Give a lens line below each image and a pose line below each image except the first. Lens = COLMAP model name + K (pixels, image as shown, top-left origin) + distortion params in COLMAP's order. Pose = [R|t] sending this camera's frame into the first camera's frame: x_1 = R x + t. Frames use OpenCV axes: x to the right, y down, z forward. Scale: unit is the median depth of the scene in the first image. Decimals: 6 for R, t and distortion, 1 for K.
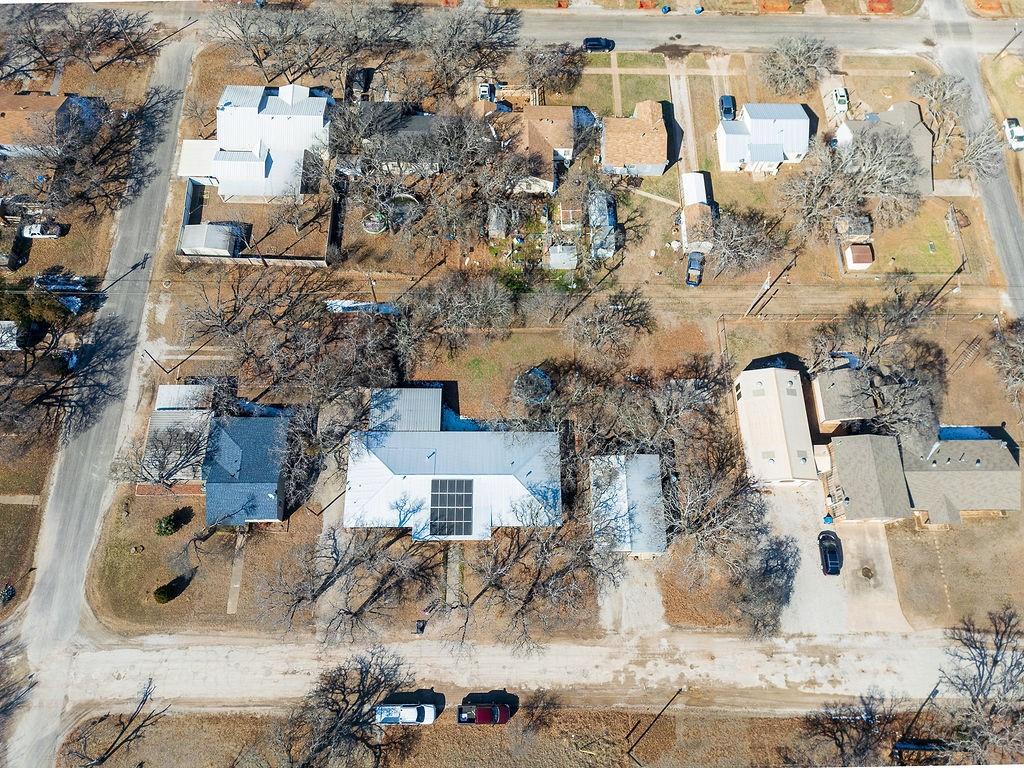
lens RADIAL K [[715.5, 0, 512.7], [0, 715.5, 389.0], [0, 0, 1]] dist [0.057635, -0.058187]
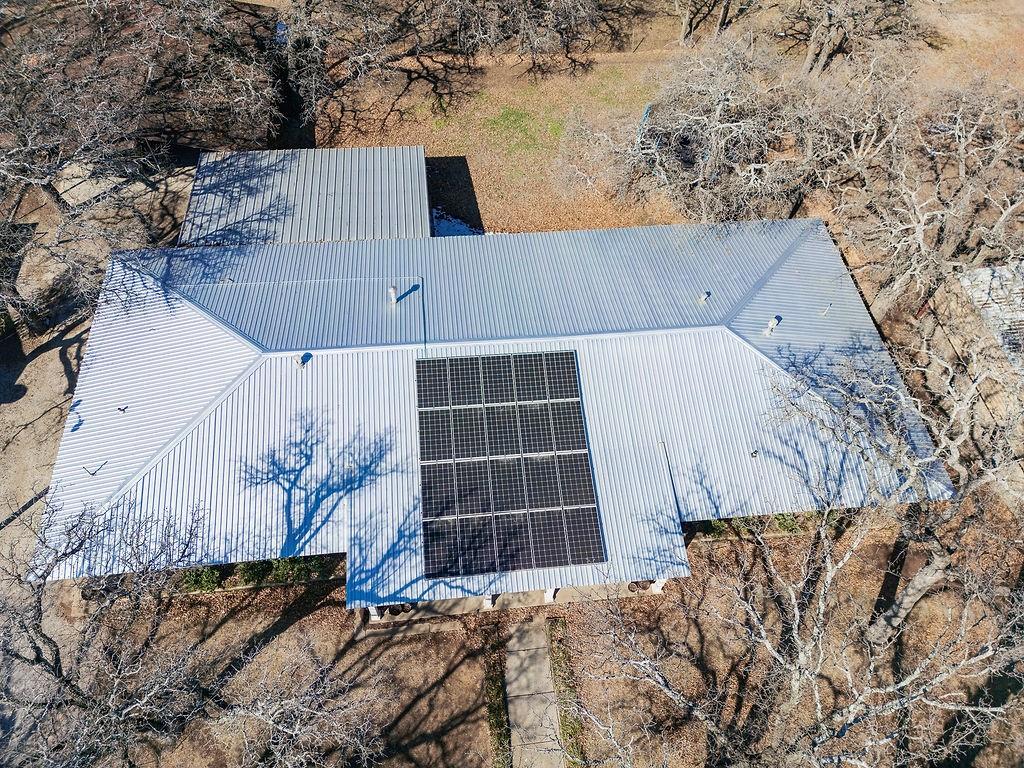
lens RADIAL K [[715.5, 0, 514.3], [0, 715.5, 387.9], [0, 0, 1]] dist [0.057635, -0.058187]
pose [[0.993793, -0.068663, 0.087522, -0.101312], [0.085920, 0.973517, -0.211856, 0.192741], [-0.070657, 0.218061, 0.973374, 0.752980]]
